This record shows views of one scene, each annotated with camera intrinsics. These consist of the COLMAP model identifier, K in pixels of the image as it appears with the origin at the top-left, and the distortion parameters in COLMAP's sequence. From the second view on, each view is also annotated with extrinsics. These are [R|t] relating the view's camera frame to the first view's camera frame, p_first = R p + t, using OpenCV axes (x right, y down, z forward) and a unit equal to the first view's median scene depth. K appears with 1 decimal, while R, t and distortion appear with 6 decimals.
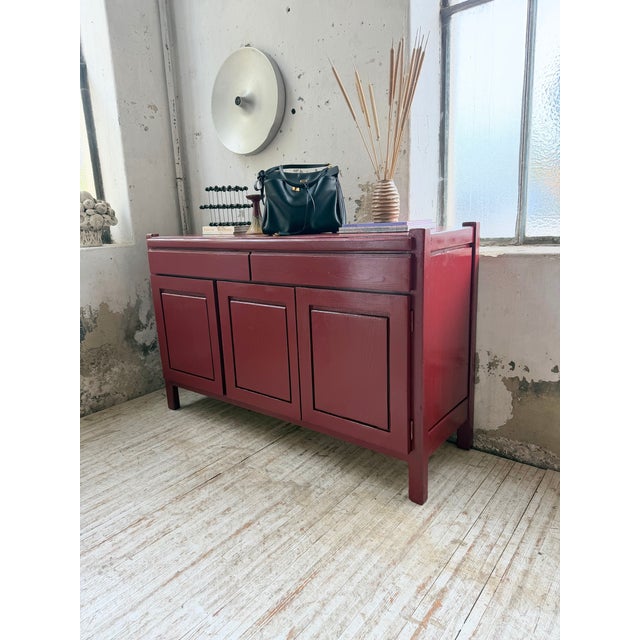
lens RADIAL K [[452.4, 0, 318.6], [0, 452.4, 321.3], [0, 0, 1]] dist [0.004075, -0.005900]
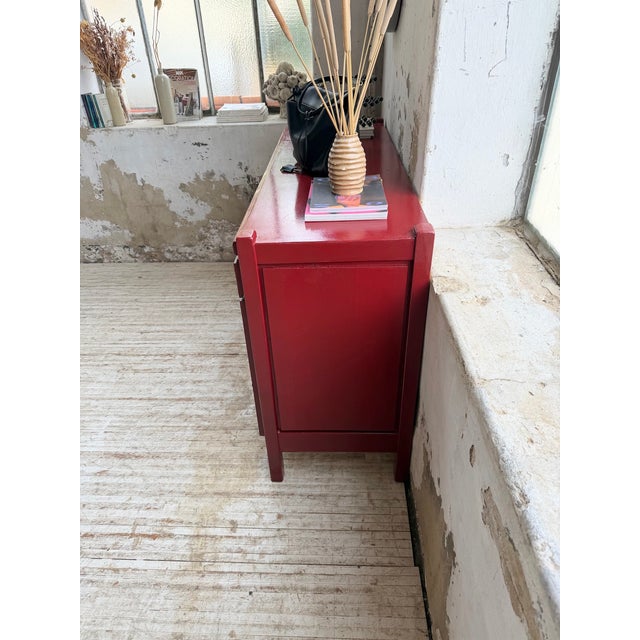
lens RADIAL K [[448.8, 0, 319.3], [0, 448.8, 322.3], [0, 0, 1]] dist [0.051401, -0.076634]
pose [[0.588954, 0.466049, -0.660251, 0.689232], [-0.168738, 0.869881, 0.463503, -0.351542], [0.790355, -0.161573, 0.590960, 0.454263]]
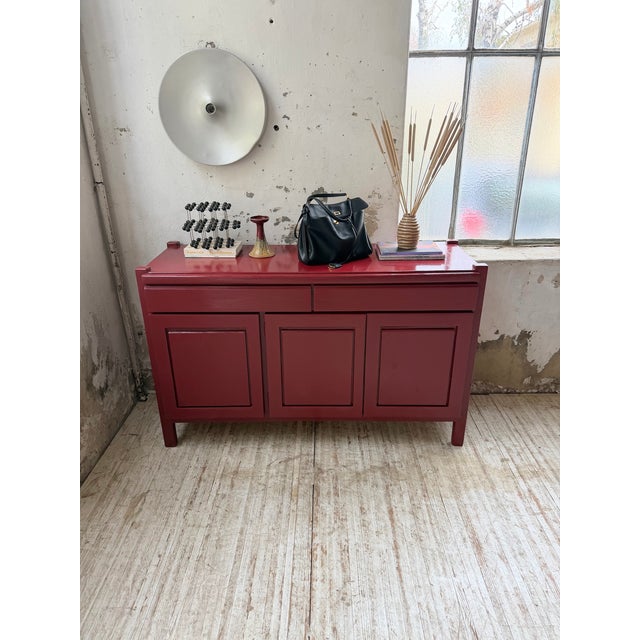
lens RADIAL K [[450.6, 0, 319.3], [0, 450.6, 317.0], [0, 0, 1]] dist [0.029859, -0.040362]
pose [[0.789430, -0.205745, 0.578333, -0.762557], [0.113104, 0.974778, 0.192394, -0.282517], [-0.603330, -0.086470, 0.792790, 0.135493]]
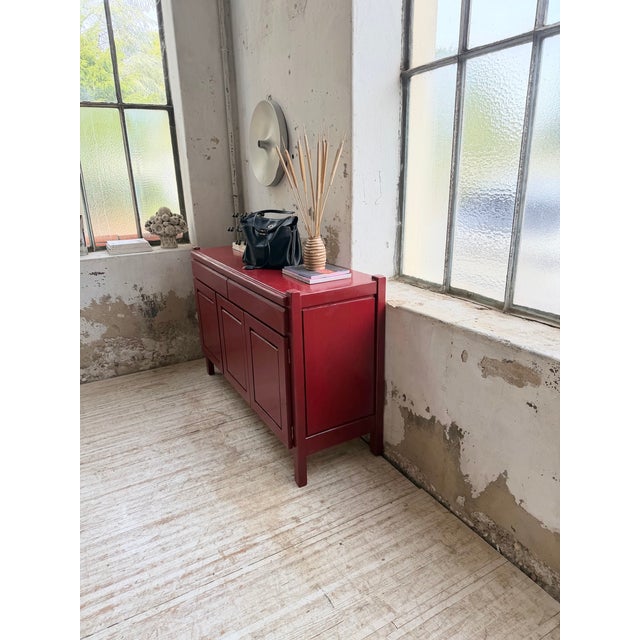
lens RADIAL K [[447.3, 0, 317.3], [0, 447.3, 321.2], [0, 0, 1]] dist [0.099253, -0.161739]
pose [[0.924745, 0.135752, -0.355553, 0.588225], [-0.097003, 0.987439, 0.124718, -0.219145], [0.368017, -0.080843, 0.926298, -0.161559]]
